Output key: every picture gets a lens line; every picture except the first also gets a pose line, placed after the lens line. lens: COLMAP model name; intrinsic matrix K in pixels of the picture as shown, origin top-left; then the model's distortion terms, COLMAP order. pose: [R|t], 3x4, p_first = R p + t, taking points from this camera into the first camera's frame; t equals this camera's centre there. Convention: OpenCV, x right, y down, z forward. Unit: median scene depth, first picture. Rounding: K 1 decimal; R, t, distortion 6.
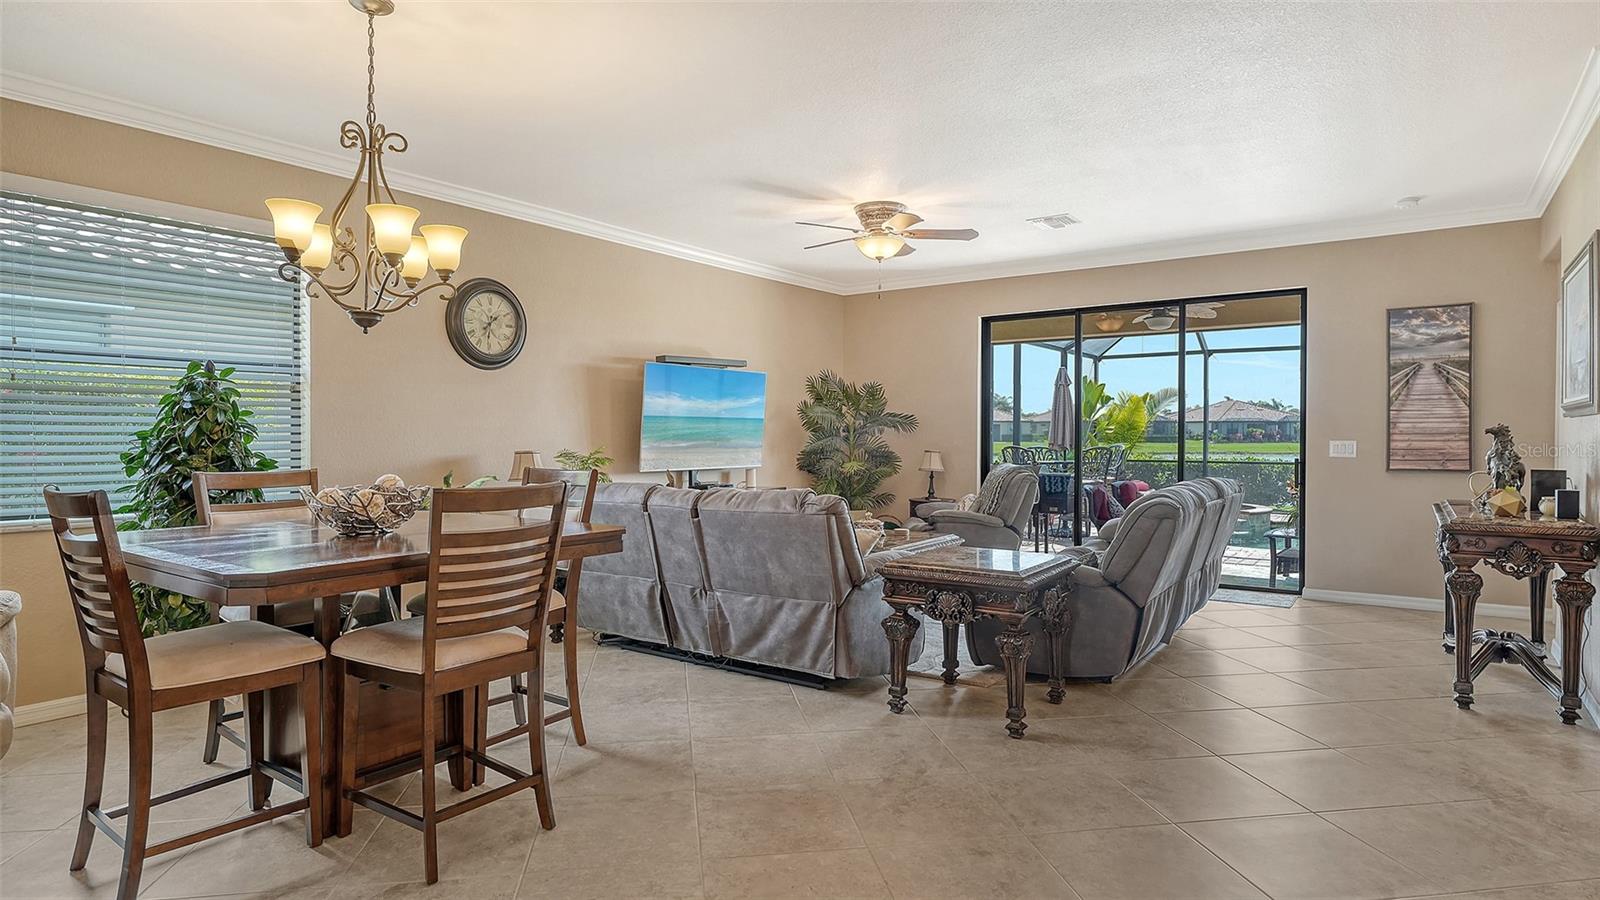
lens RADIAL K [[841.2, 0, 800.0], [0, 841.2, 450.0], [0, 0, 1]] dist [0.003173, 0.000020]
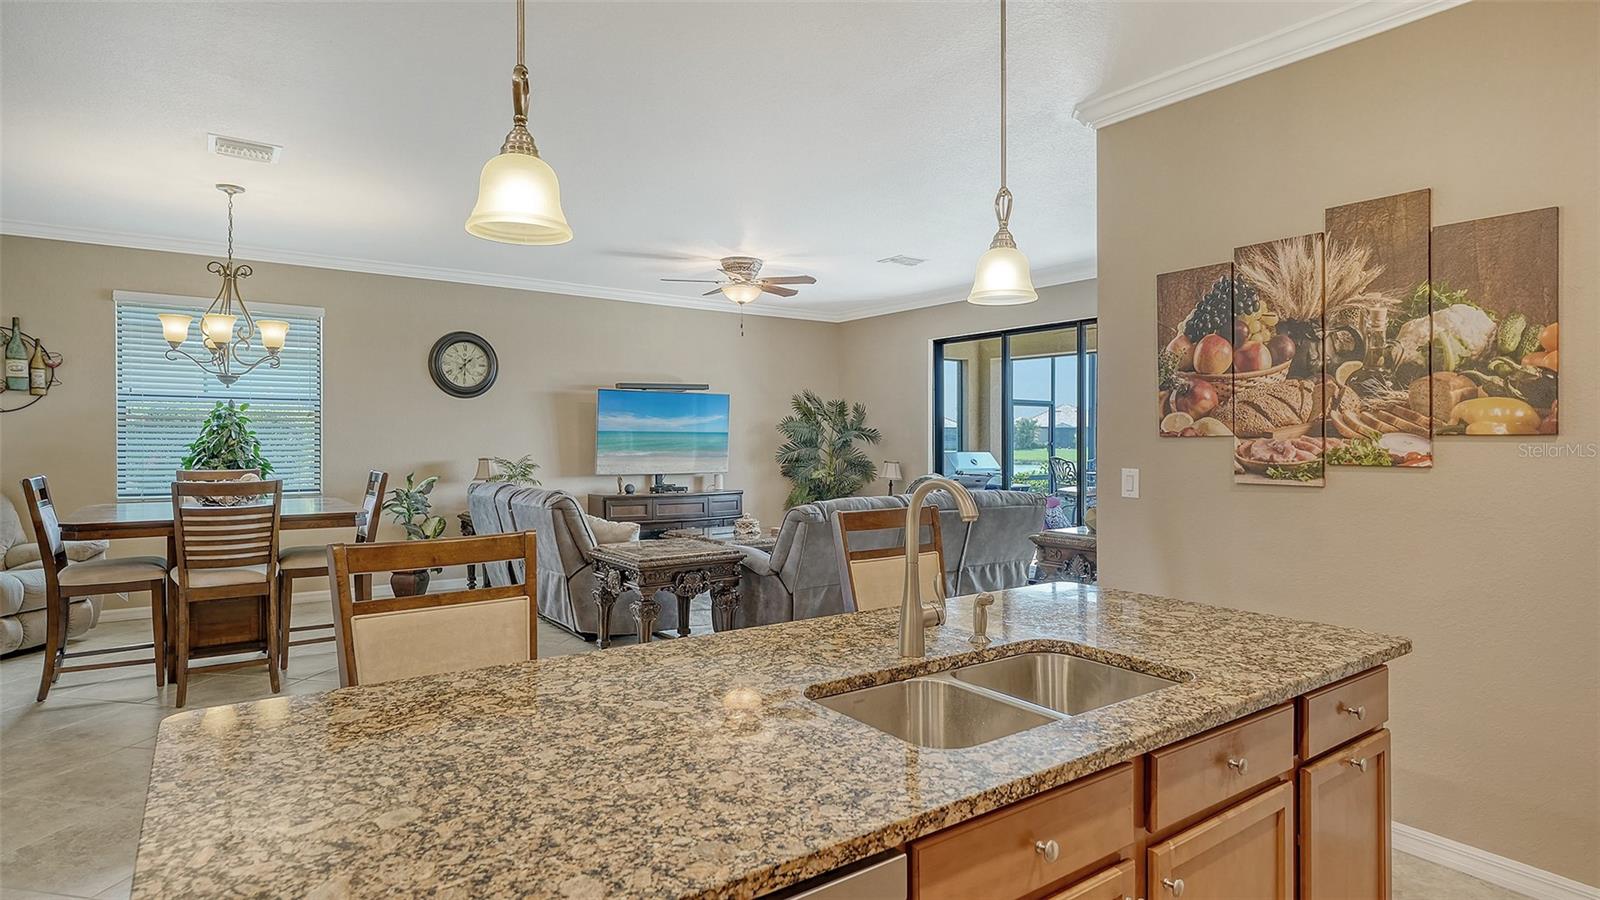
lens RADIAL K [[824.7, 0, 800.0], [0, 824.7, 450.0], [0, 0, 1]] dist [0.020743, 0.000277]
pose [[0.948858, 0.011363, -0.315500, 0.399217], [-0.012826, 0.999914, -0.002563, -0.010174], [0.315444, 0.006479, 0.948922, -0.072859]]
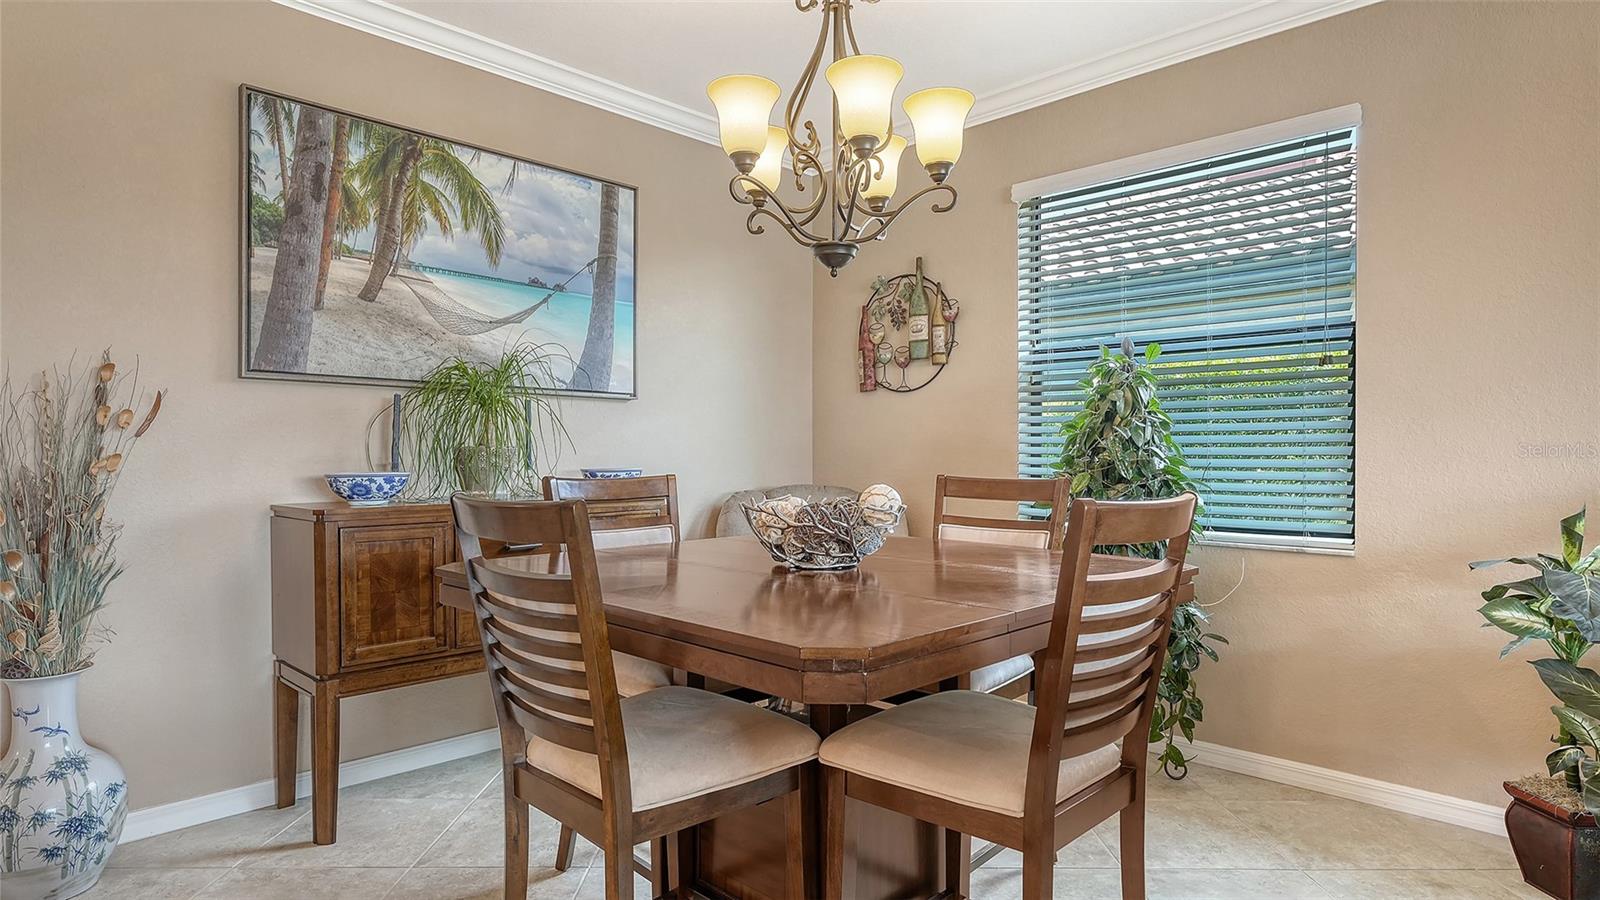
lens RADIAL K [[895.8, 0, 800.0], [0, 895.8, 450.0], [0, 0, 1]] dist [0.003966, -0.011413]
pose [[-0.149406, -0.003081, -0.988771, 0.080713], [-0.017261, 0.999851, -0.000507, 0.000917], [0.988625, 0.016991, -0.149437, 0.404650]]
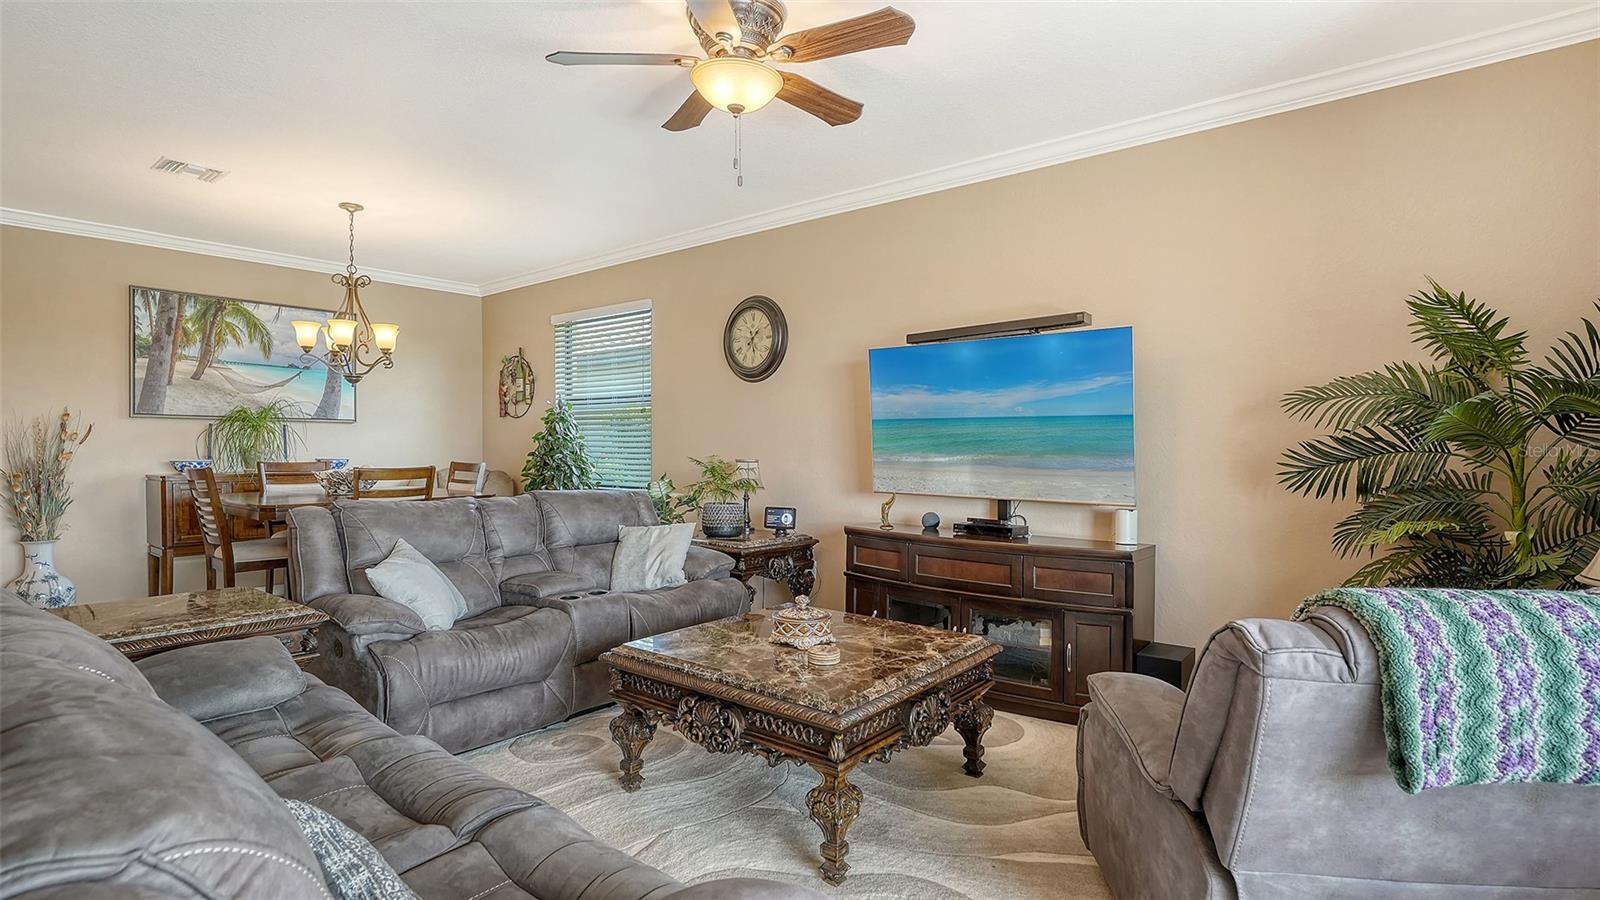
lens RADIAL K [[785.0, 0, 800.0], [0, 785.0, 450.0], [0, 0, 1]] dist [-0.019366, 0.000359]
pose [[-0.059704, 0.008107, -0.998183, 0.422564], [-0.021366, 0.999728, 0.009398, -0.014789], [0.997987, 0.021888, -0.059514, 0.777394]]
